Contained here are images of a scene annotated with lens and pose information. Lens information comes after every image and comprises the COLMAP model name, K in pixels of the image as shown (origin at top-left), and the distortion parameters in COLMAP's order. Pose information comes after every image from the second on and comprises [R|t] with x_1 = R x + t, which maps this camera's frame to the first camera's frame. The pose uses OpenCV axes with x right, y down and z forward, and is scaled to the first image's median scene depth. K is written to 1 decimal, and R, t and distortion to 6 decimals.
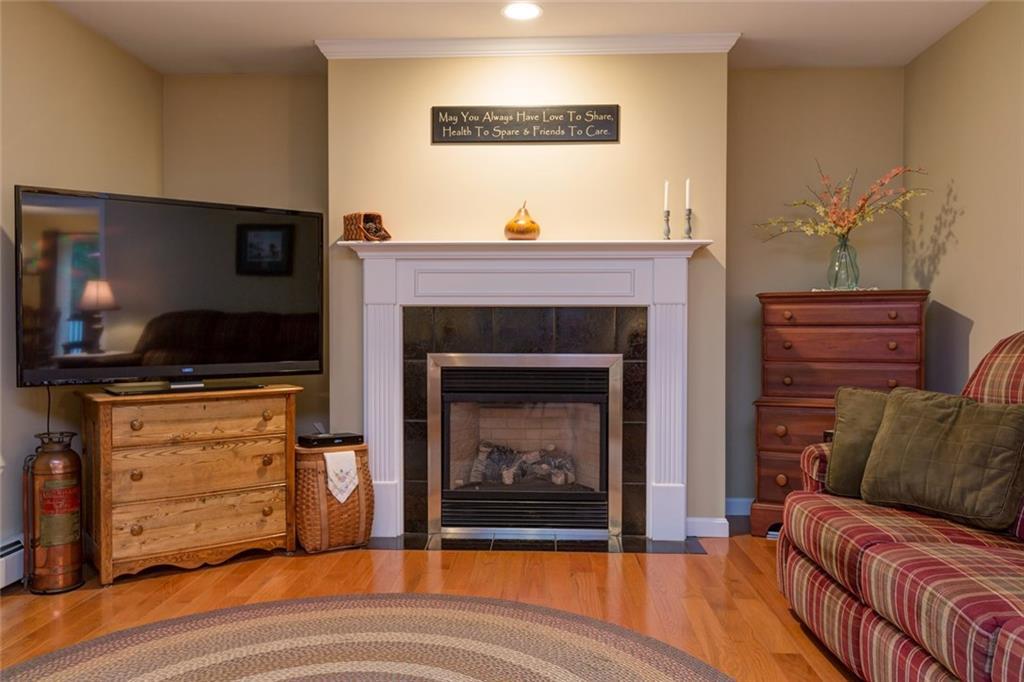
lens RADIAL K [[788.7, 0, 511.4], [0, 788.7, 335.2], [0, 0, 1]] dist [-0.001919, 0.008299]
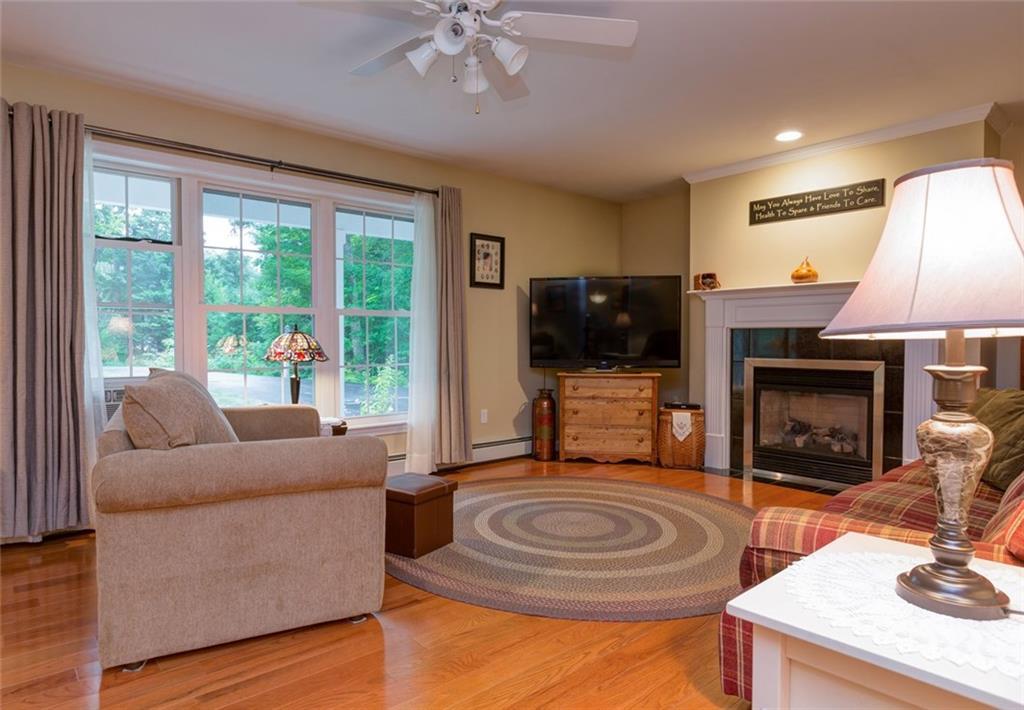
lens RADIAL K [[615.3, 0, 511.1], [0, 615.3, 350.5], [0, 0, 1]] dist [0.001004, -0.002454]
pose [[0.697077, 0.013715, -0.716866, 0.474848], [-0.010013, 0.999906, 0.009394, 0.001833], [0.716927, 0.000629, 0.697148, -0.212434]]
